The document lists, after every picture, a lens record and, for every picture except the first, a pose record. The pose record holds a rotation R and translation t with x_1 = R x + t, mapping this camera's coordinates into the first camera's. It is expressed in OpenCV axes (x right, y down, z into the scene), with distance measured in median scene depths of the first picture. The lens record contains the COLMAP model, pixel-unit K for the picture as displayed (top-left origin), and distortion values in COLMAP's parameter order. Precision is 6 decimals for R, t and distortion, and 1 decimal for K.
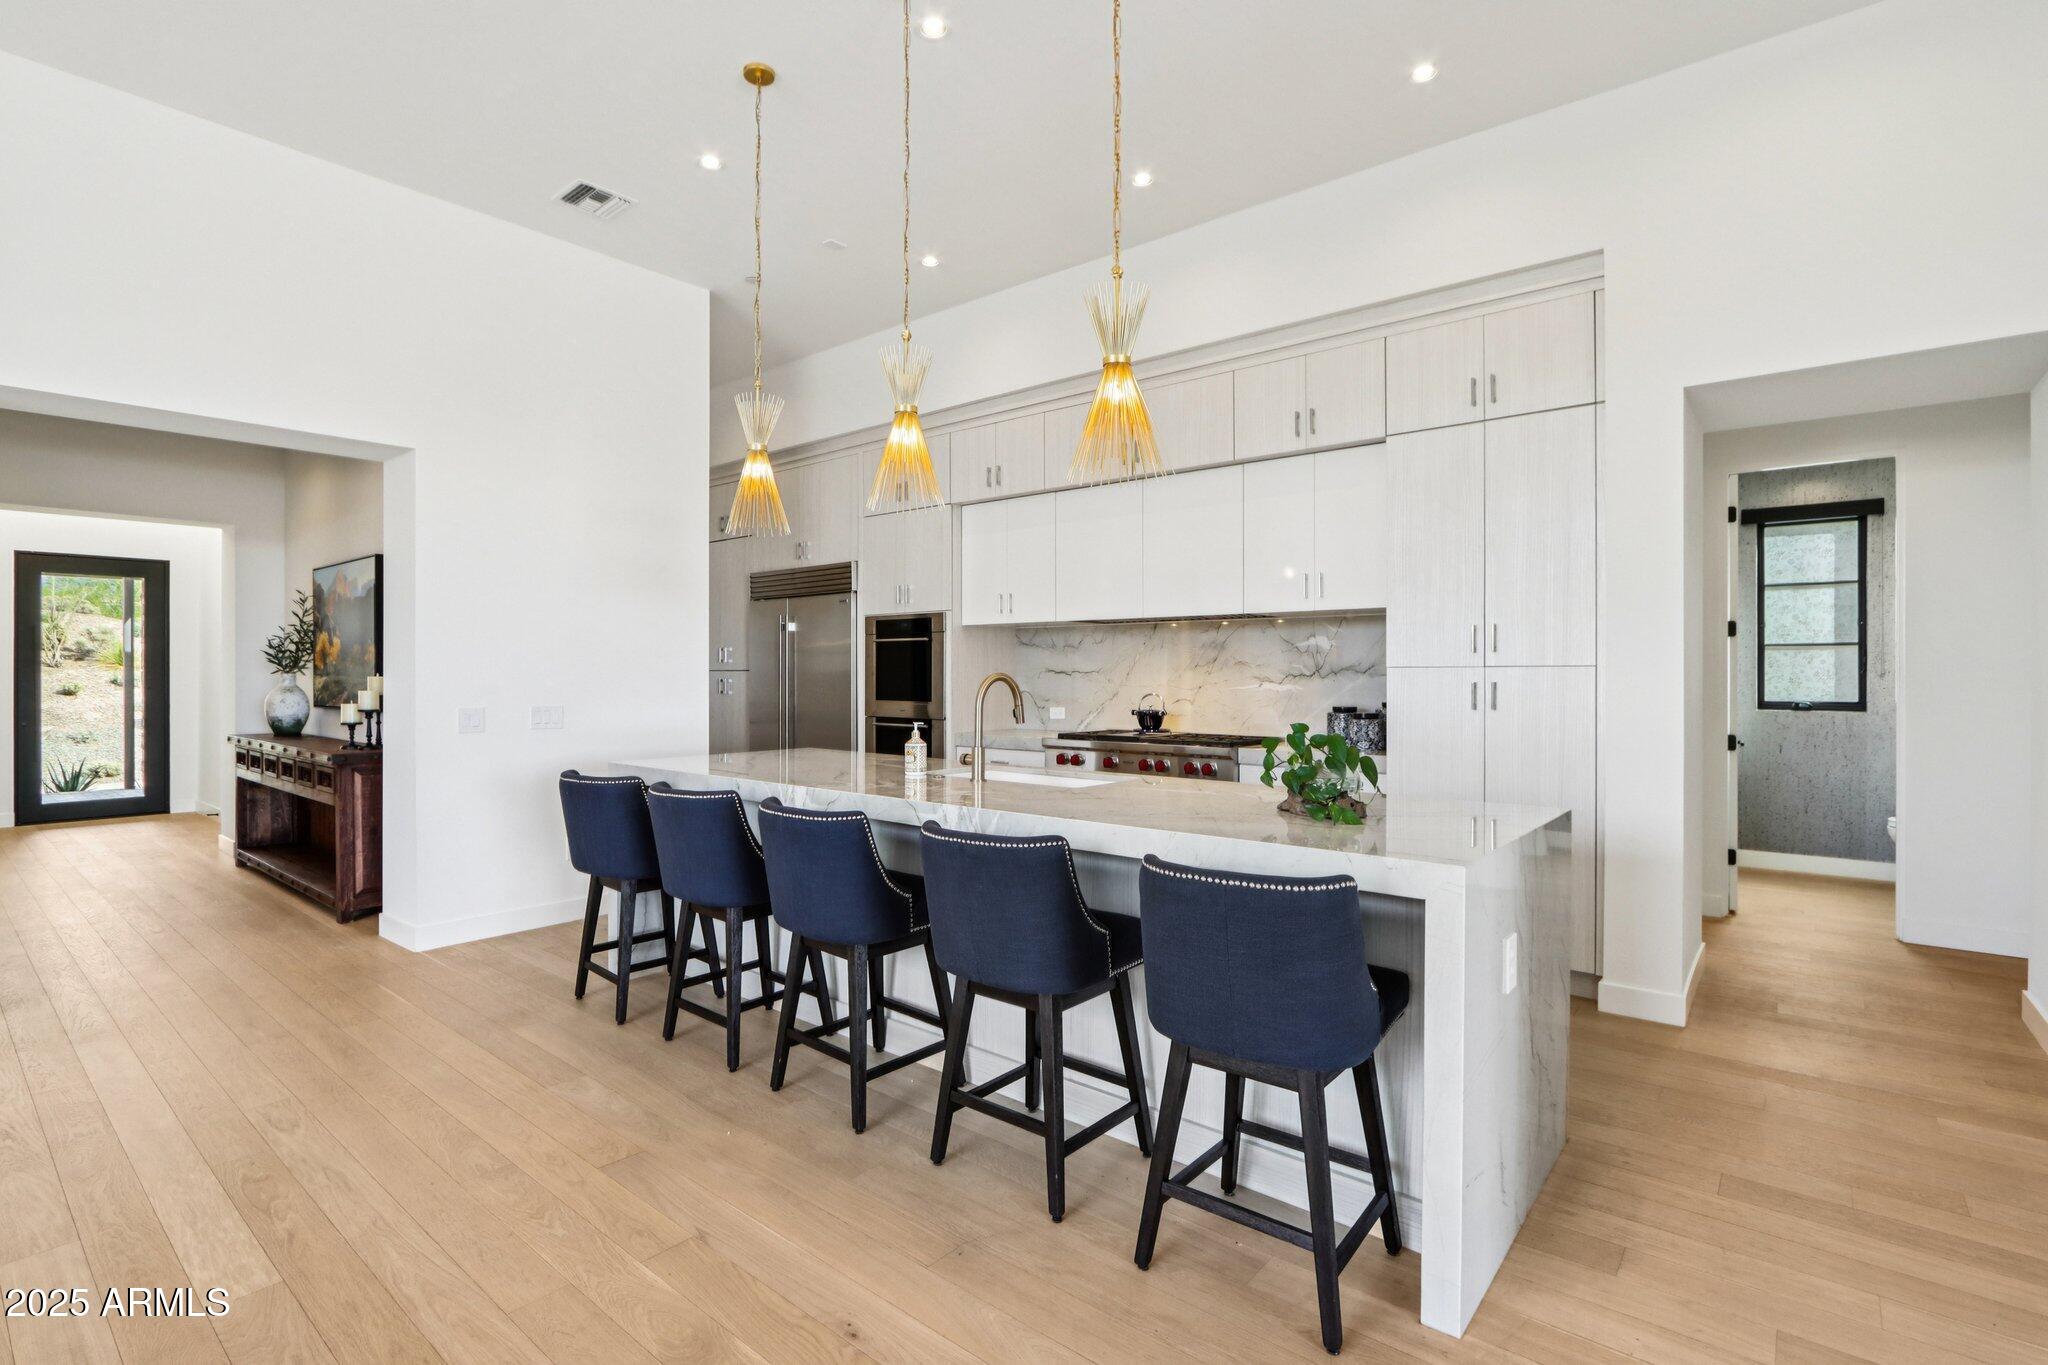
lens RADIAL K [[988.4, 0, 1024.0], [0, 988.4, 682.5], [0, 0, 1]] dist [-0.002786, -0.000345]
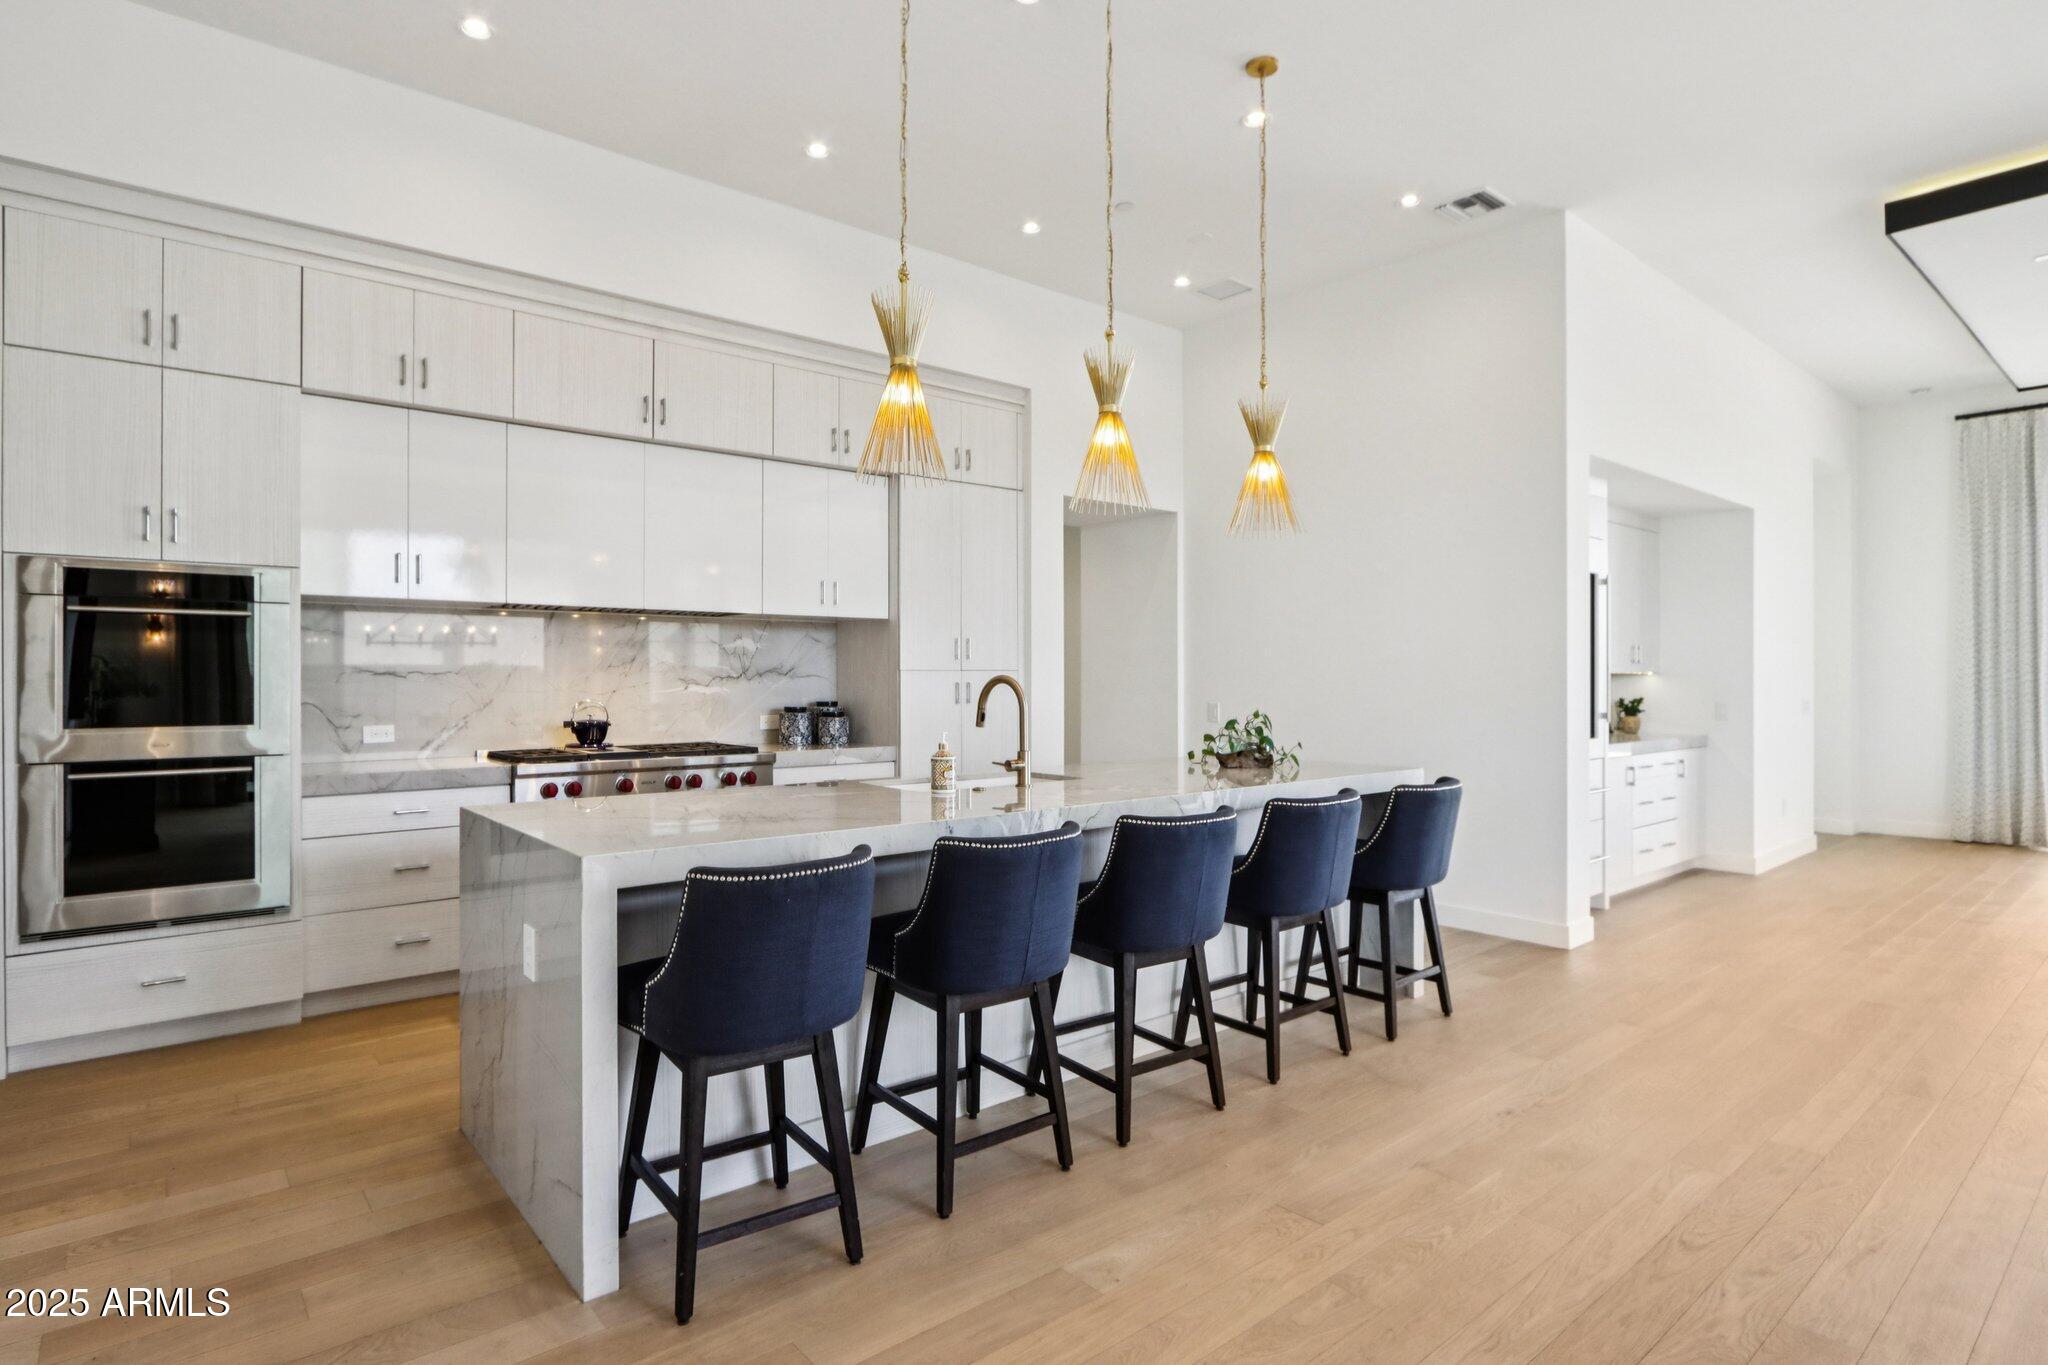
lens RADIAL K [[1017.9, 0, 1024.0], [0, 1017.9, 682.5], [0, 0, 1]] dist [-0.013643, 0.000392]
pose [[0.177350, -0.005742, 0.984131, -0.691960], [0.012274, 0.999918, 0.003622, -0.002091], [-0.984071, 0.011437, 0.177406, 0.551952]]
